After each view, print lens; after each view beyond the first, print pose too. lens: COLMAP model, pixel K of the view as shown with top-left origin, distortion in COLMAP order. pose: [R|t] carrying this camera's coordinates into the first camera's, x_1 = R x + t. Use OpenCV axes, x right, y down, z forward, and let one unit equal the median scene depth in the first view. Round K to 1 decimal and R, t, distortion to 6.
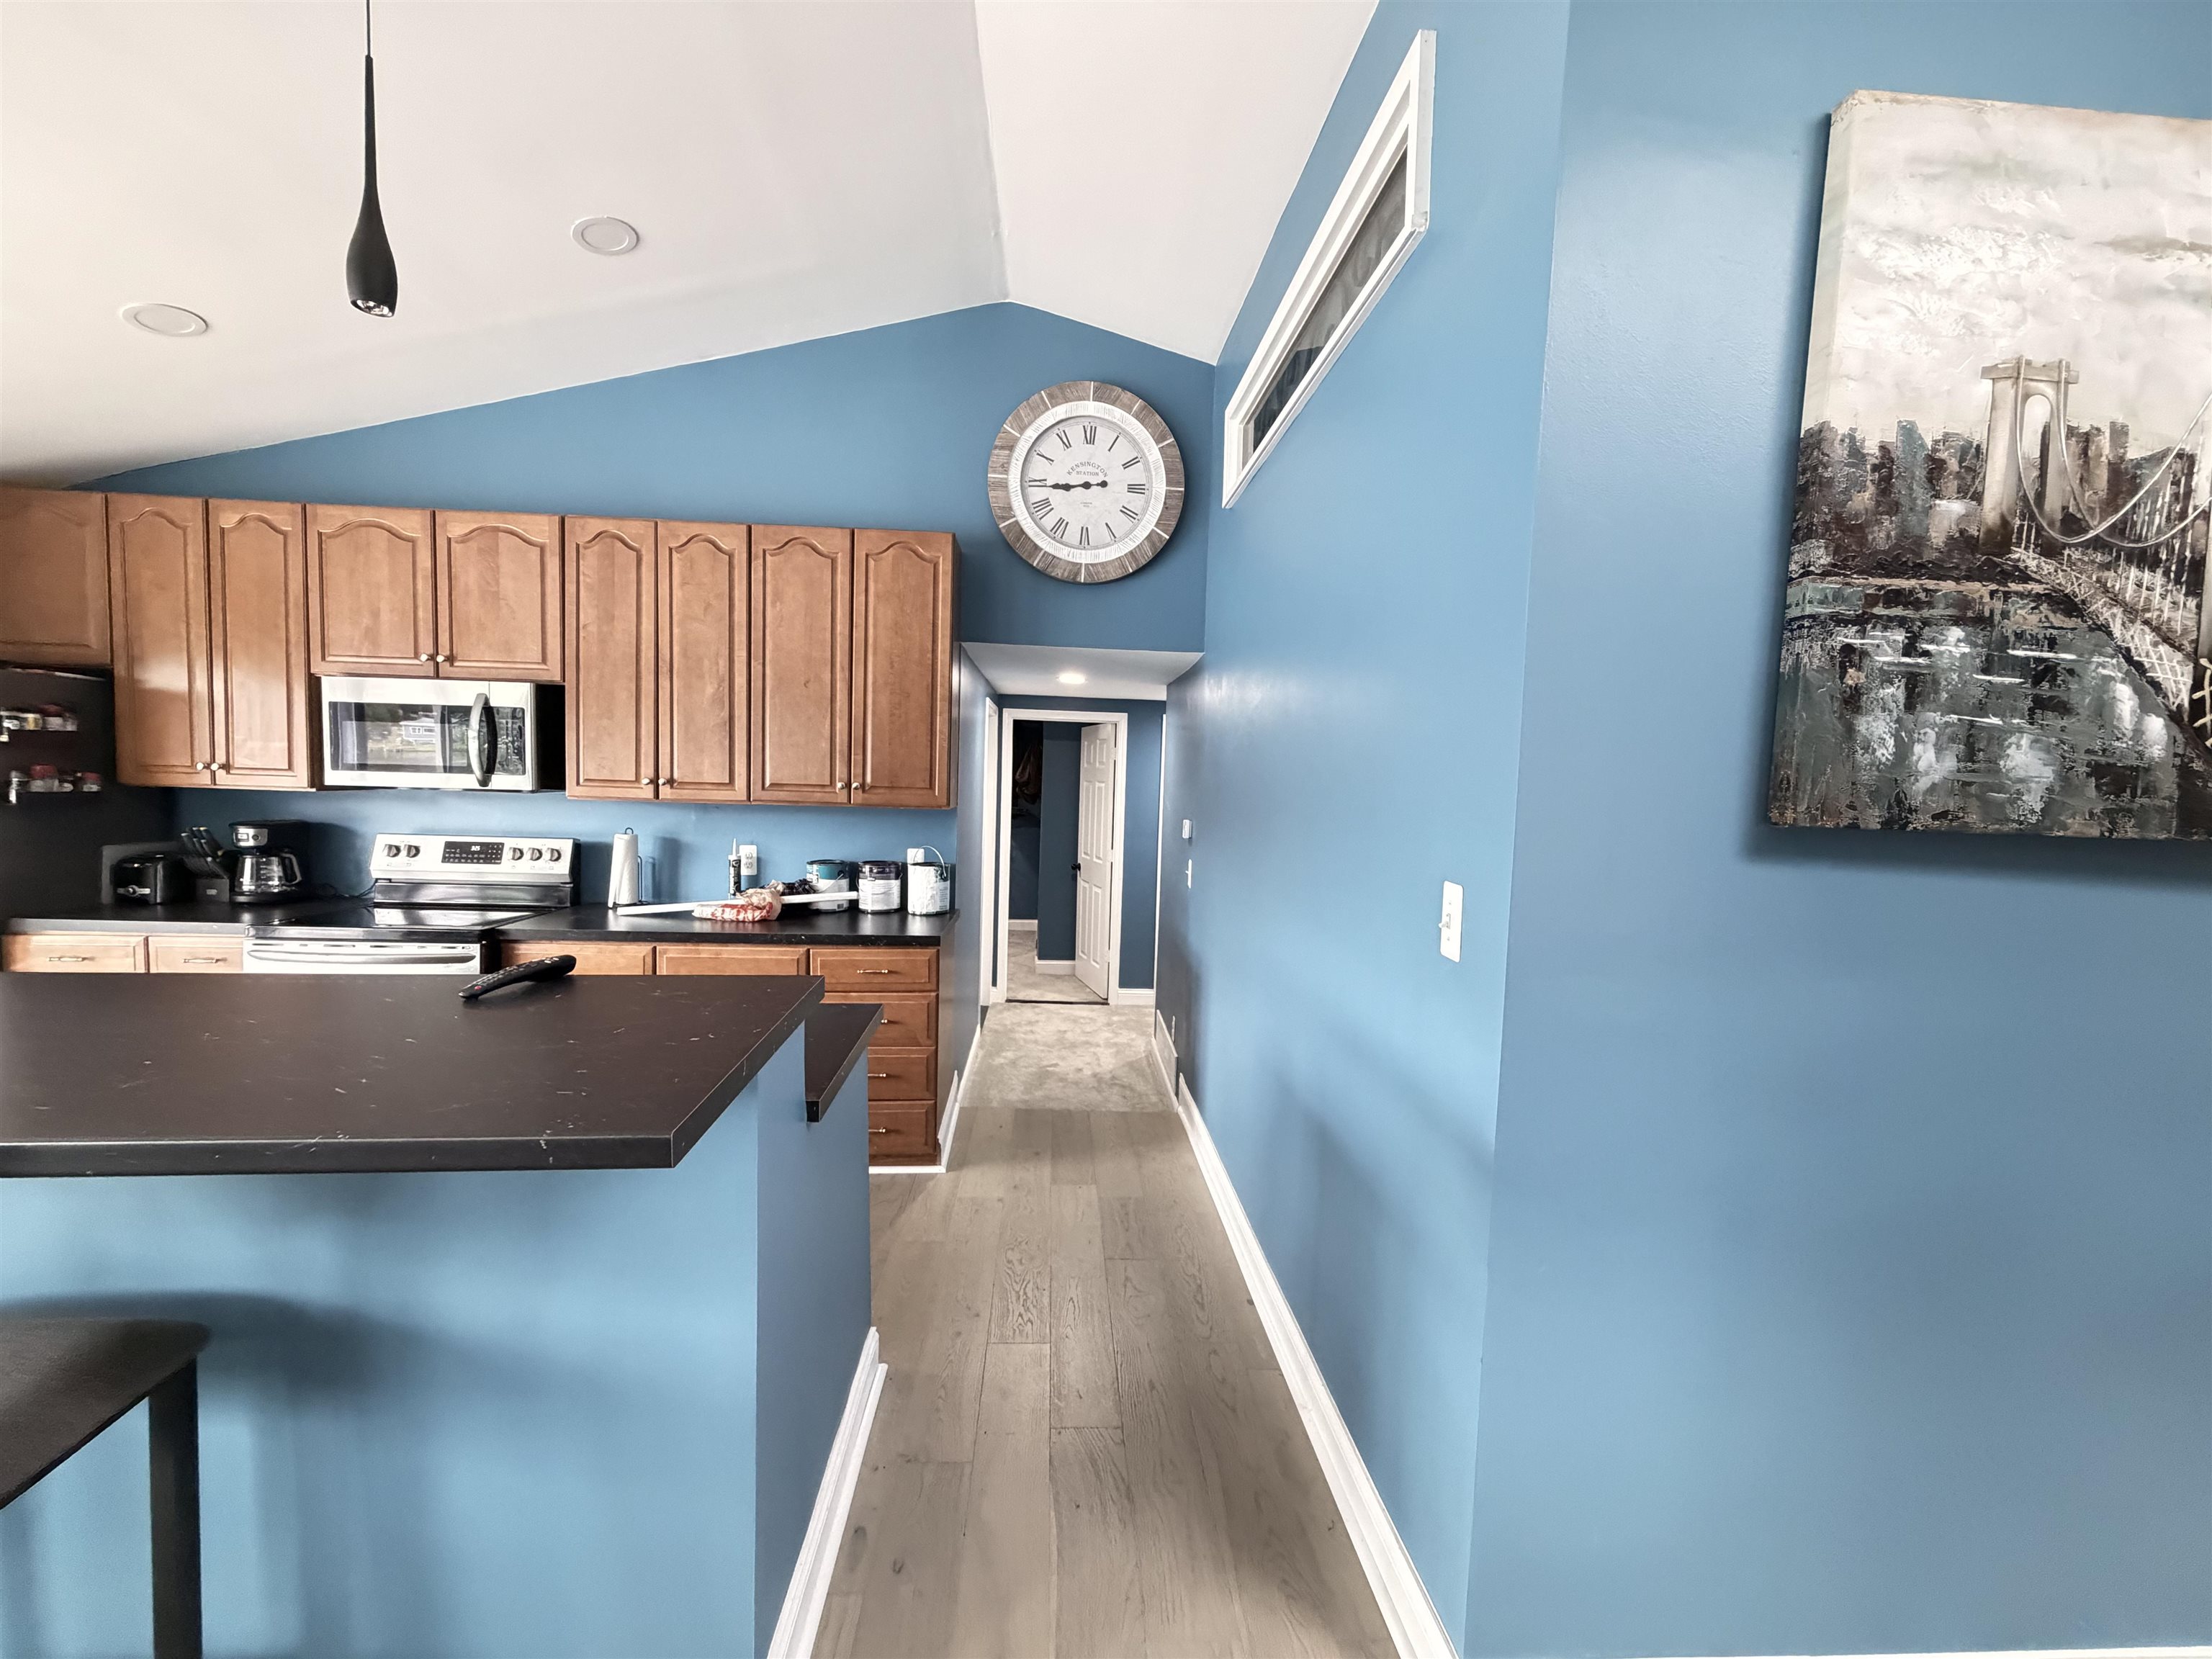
lens RADIAL K [[883.1, 0, 1098.8], [0, 883.1, 828.2], [0, 0, 1]] dist [-0.000193, 0.000325]
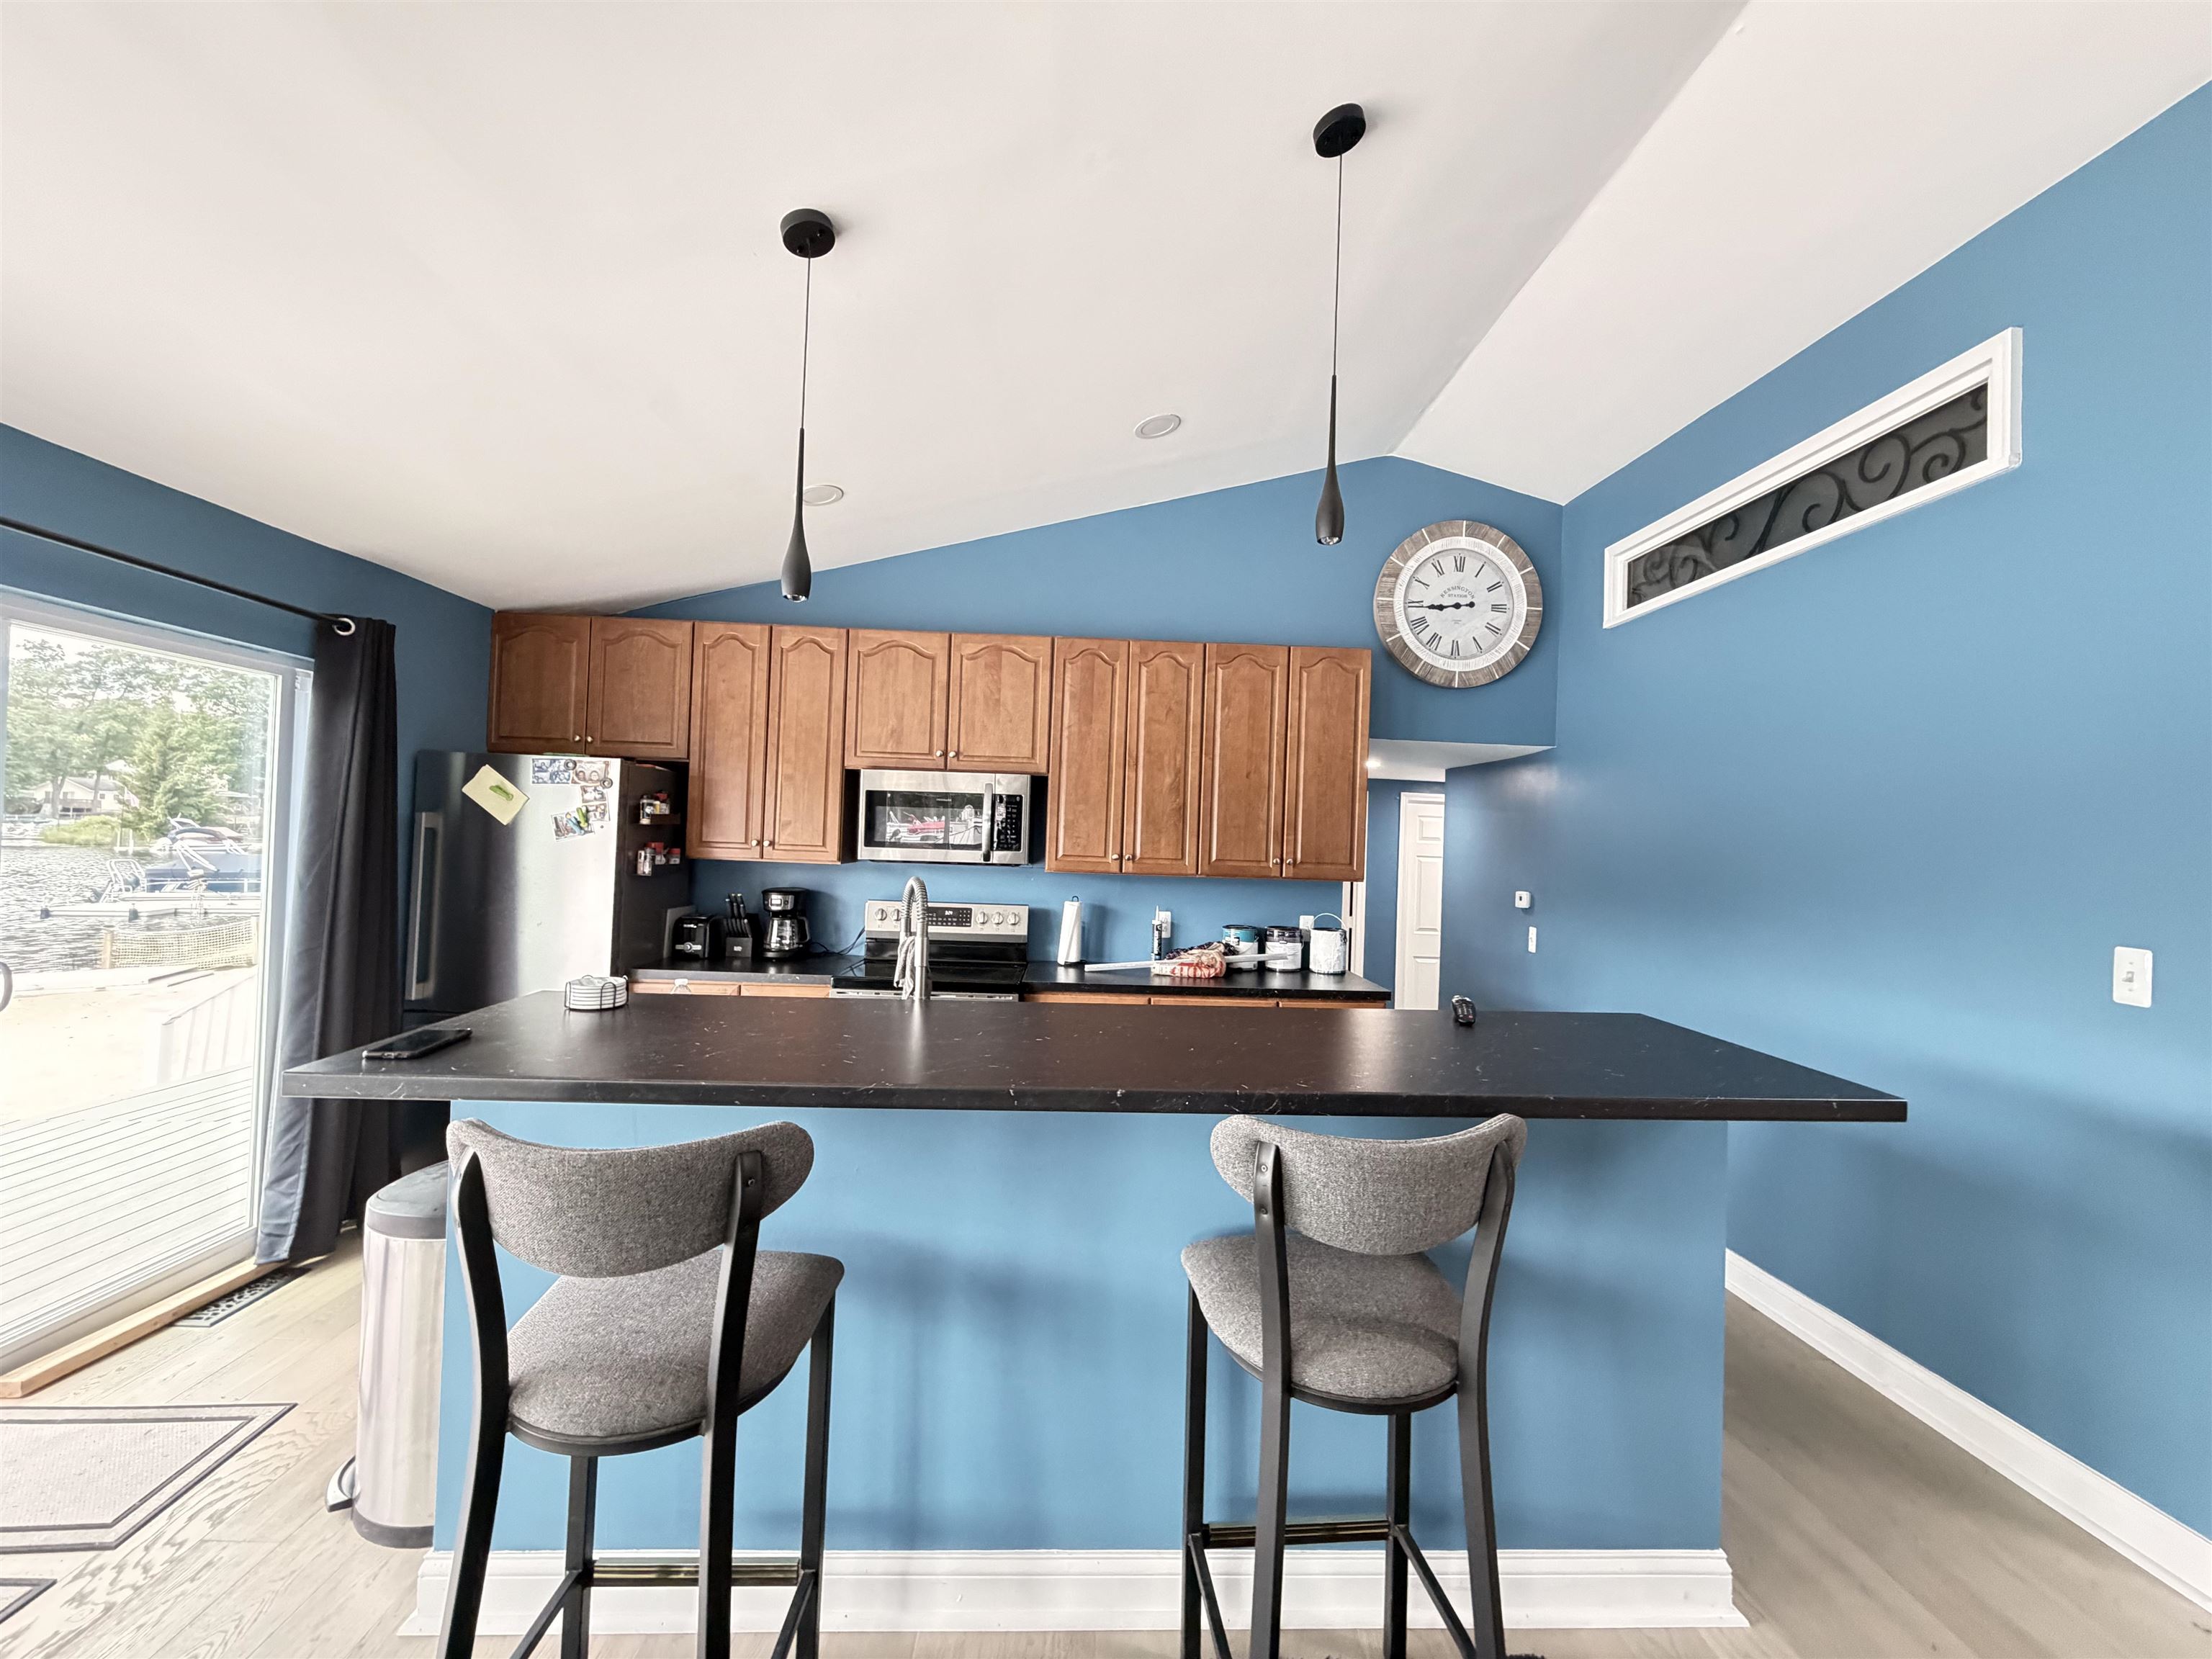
lens RADIAL K [[883.1, 0, 1098.9], [0, 883.1, 828.9], [0, 0, 1]] dist [-0.000193, 0.000325]
pose [[0.999496, 0.003851, -0.031519, -0.503069], [-0.006109, 0.997394, -0.071884, -0.005732], [0.031160, 0.072041, 0.996915, -0.181994]]
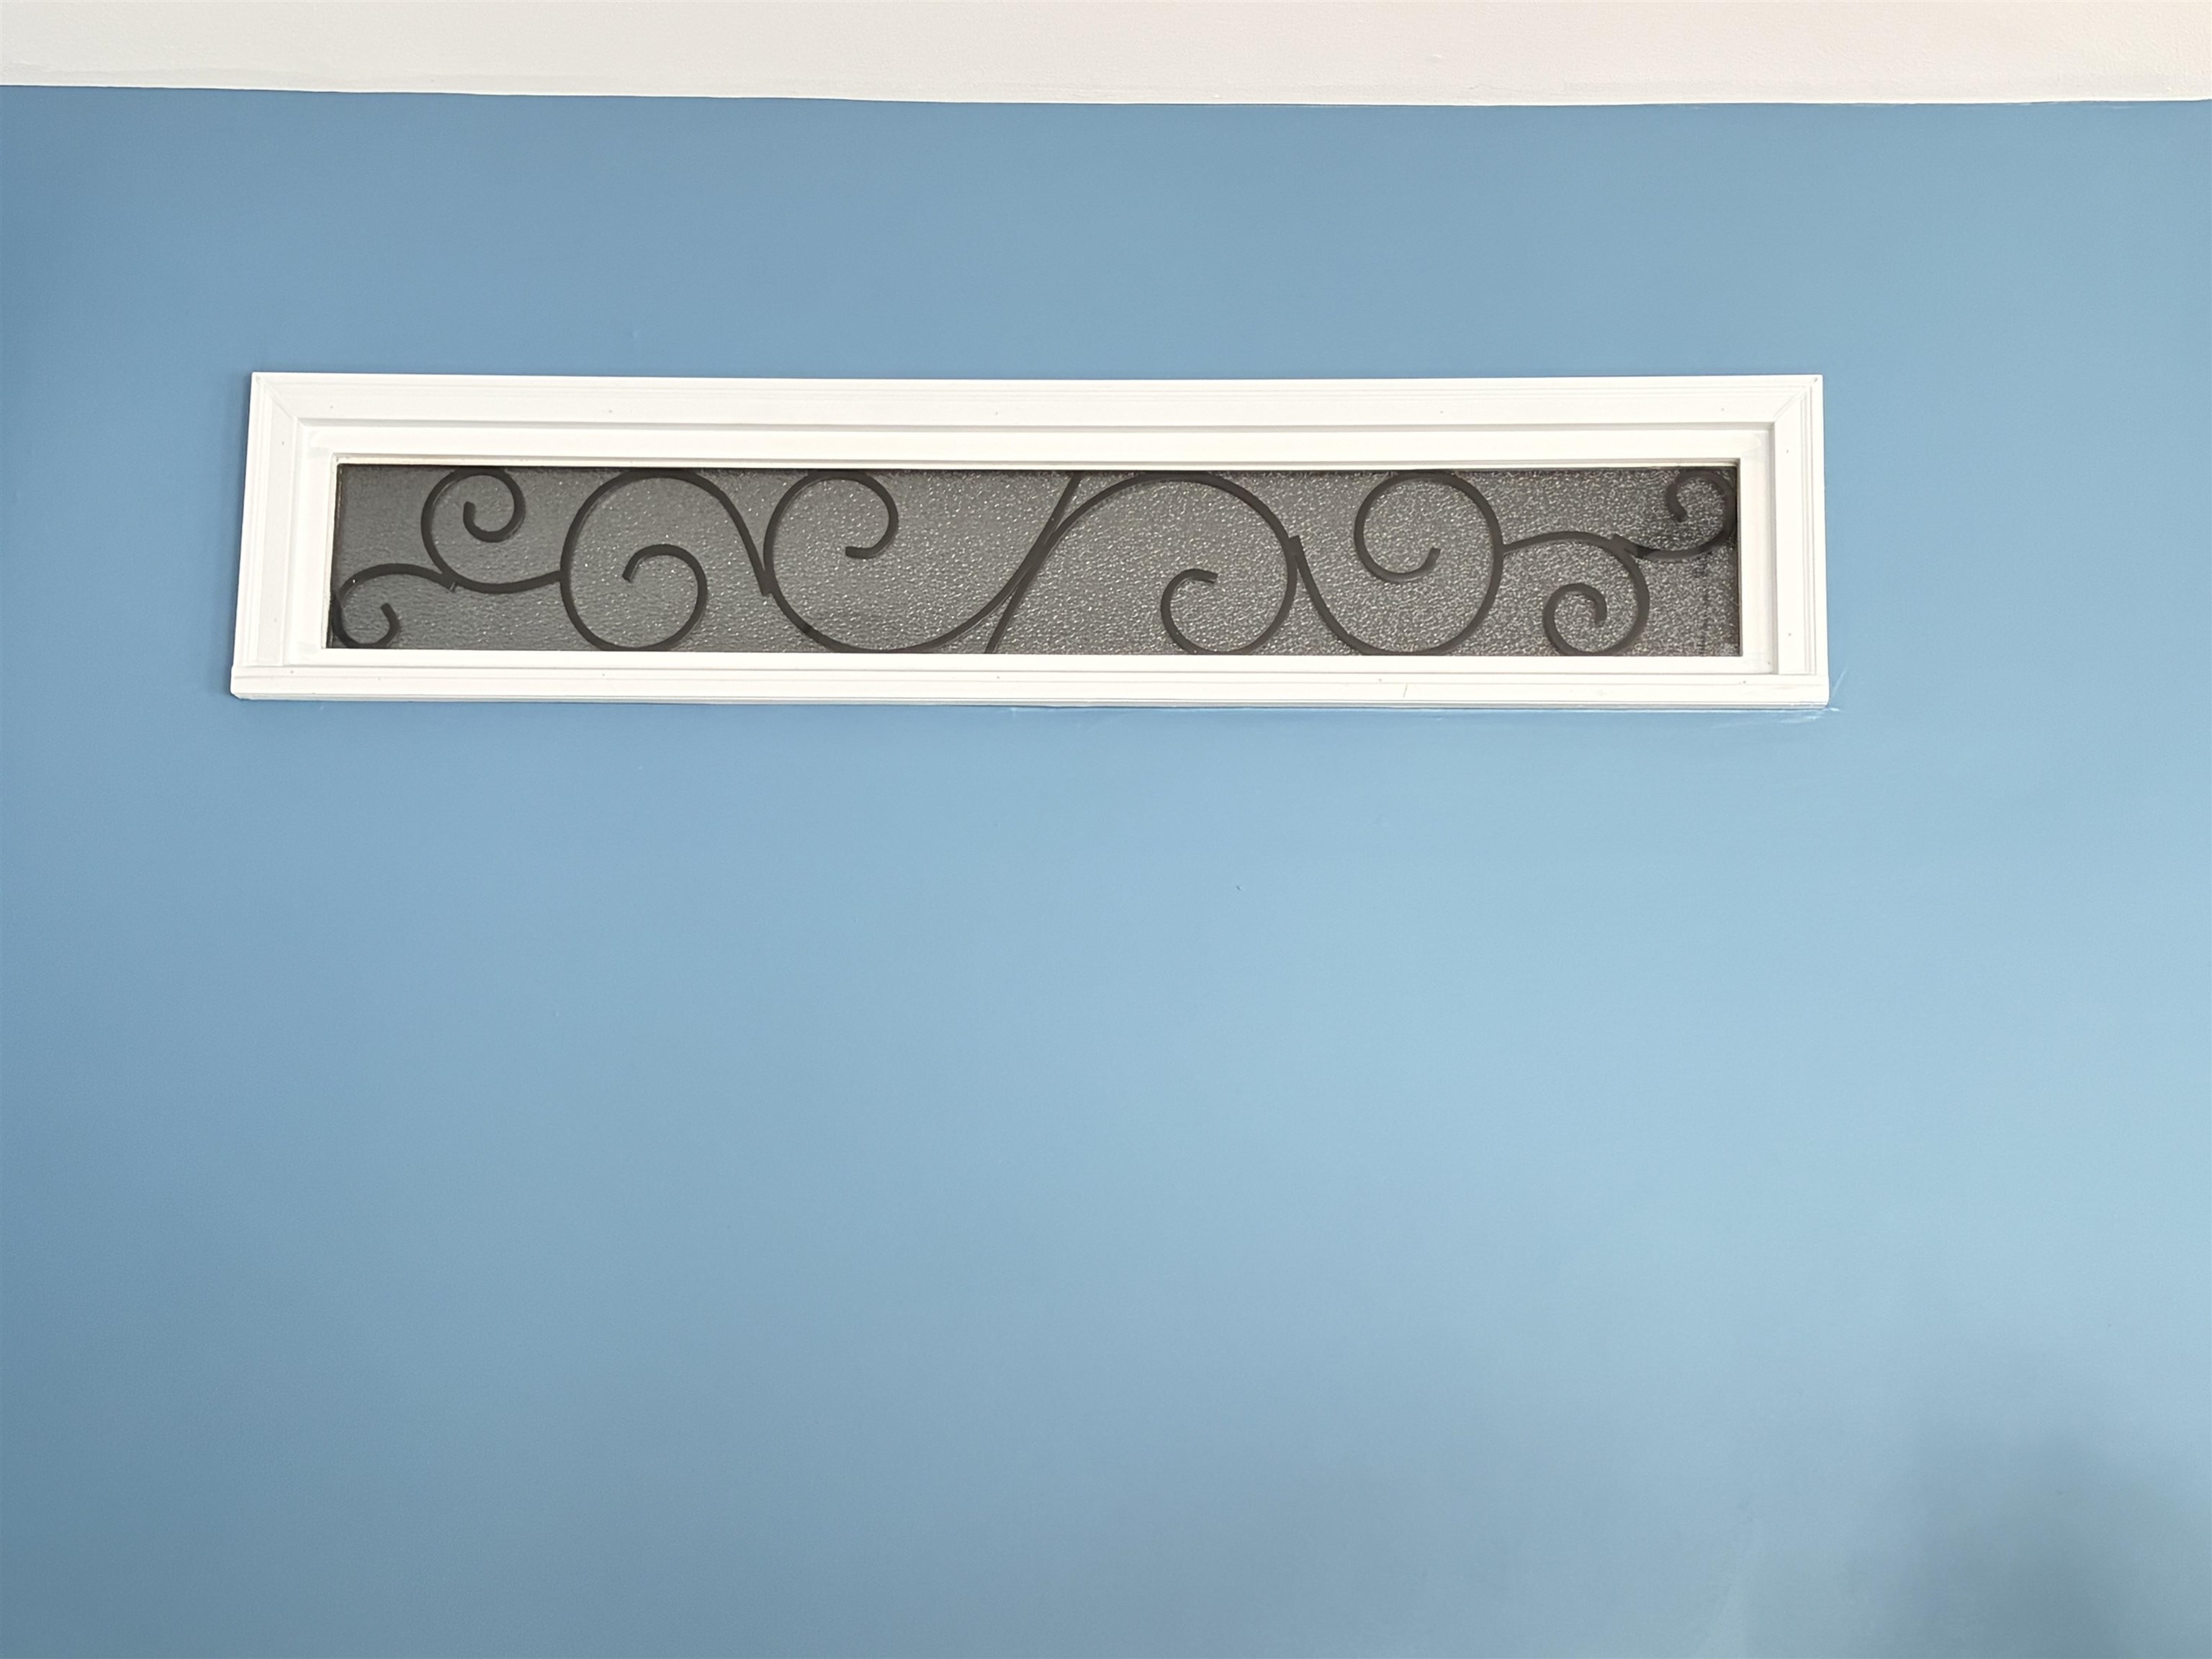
lens RADIAL K [[3299.0, 0, 1106.6], [0, 3299.0, 831.7], [0, 0, 1]] dist [0.109429, 0.000000]
pose [[0.068097, 0.244793, 0.967181, -0.822796], [0.051260, 0.967292, -0.248431, -0.054904], [-0.996361, 0.066495, 0.053322, 0.675462]]
